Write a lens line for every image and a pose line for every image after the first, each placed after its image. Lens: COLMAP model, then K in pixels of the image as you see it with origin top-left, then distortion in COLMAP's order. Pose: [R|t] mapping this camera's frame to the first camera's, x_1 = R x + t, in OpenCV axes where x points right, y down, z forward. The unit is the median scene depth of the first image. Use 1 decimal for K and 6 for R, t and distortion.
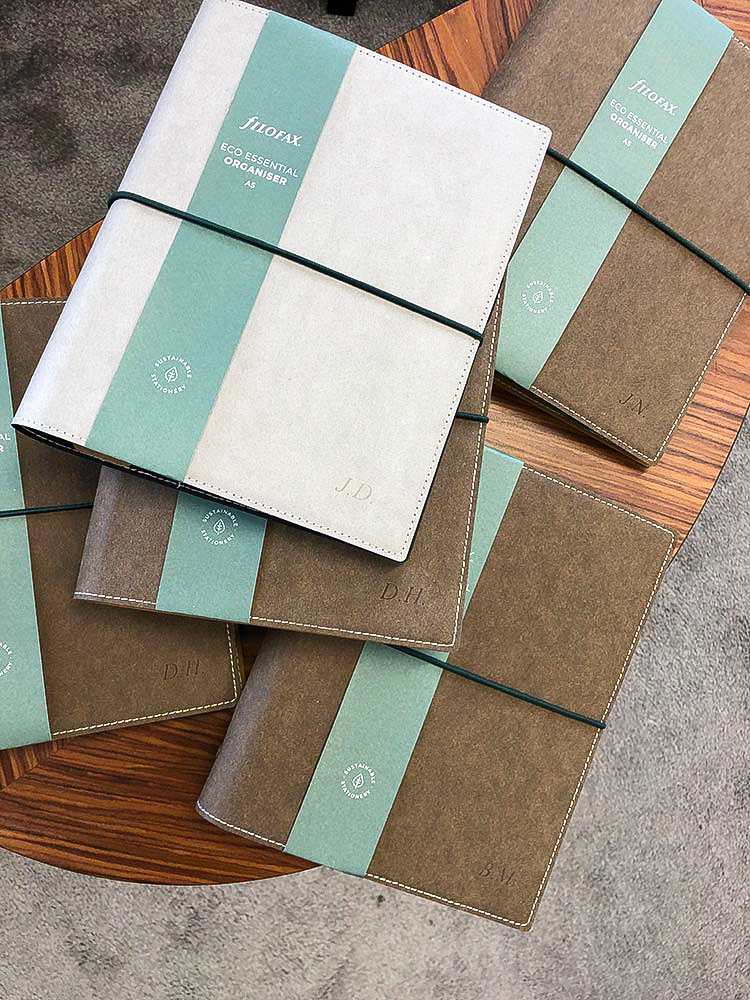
lens RADIAL K [[823.2, 0, 374.1], [0, 823.2, 500.4], [0, 0, 1]] dist [0.058764, -0.020216]
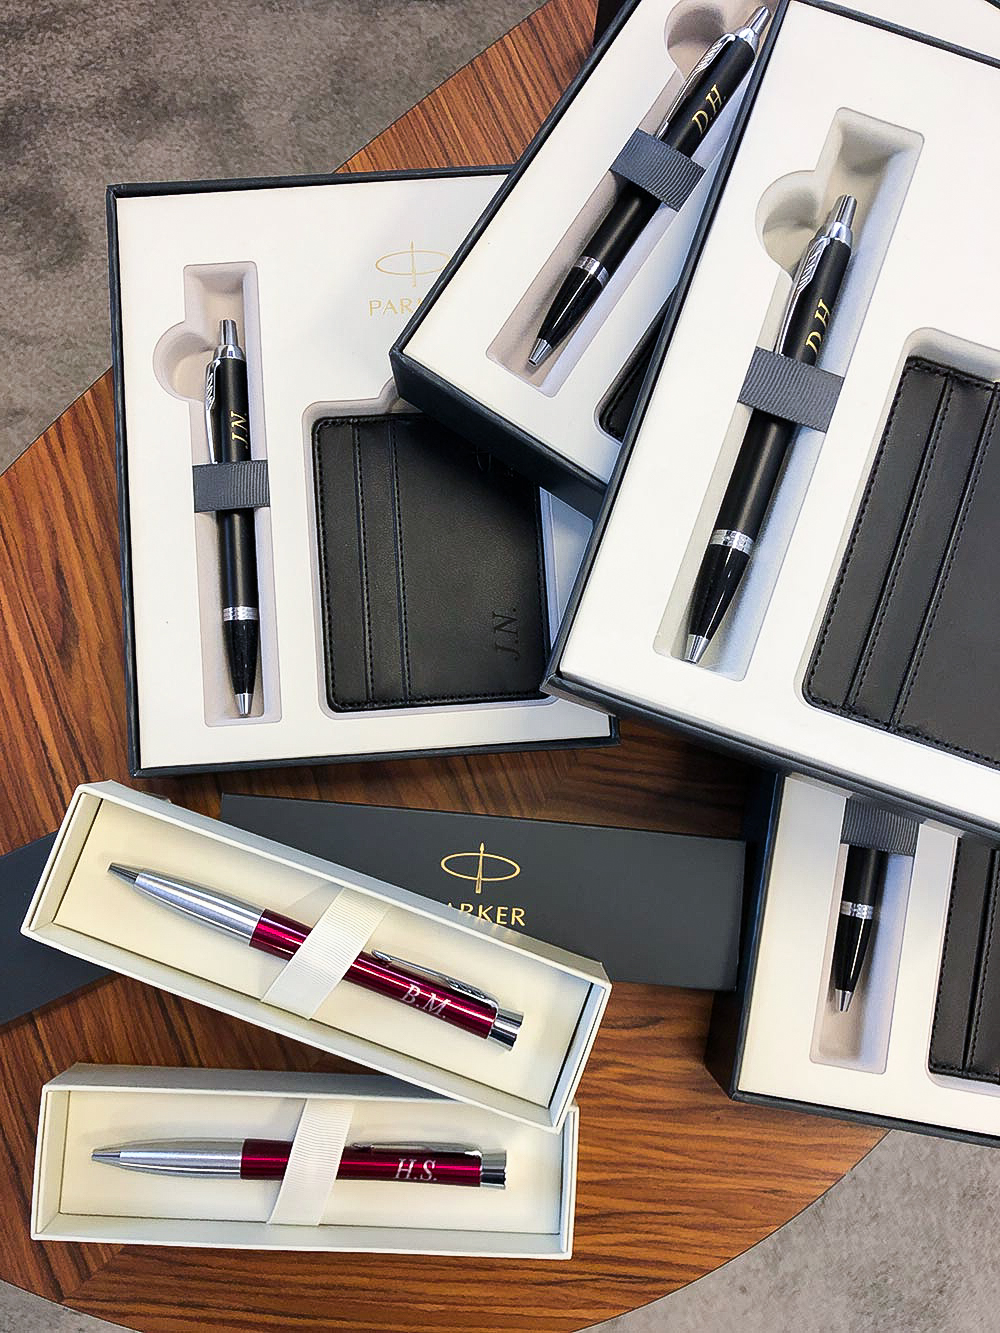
lens RADIAL K [[1097.4, 0, 498.3], [0, 1097.4, 665.3], [0, 0, 1]] dist [0.058764, -0.020216]
pose [[0.991379, -0.130554, -0.011073, -0.109553], [0.130454, 0.991411, -0.009322, -0.034266], [0.012195, 0.007797, 0.999895, 0.169384]]
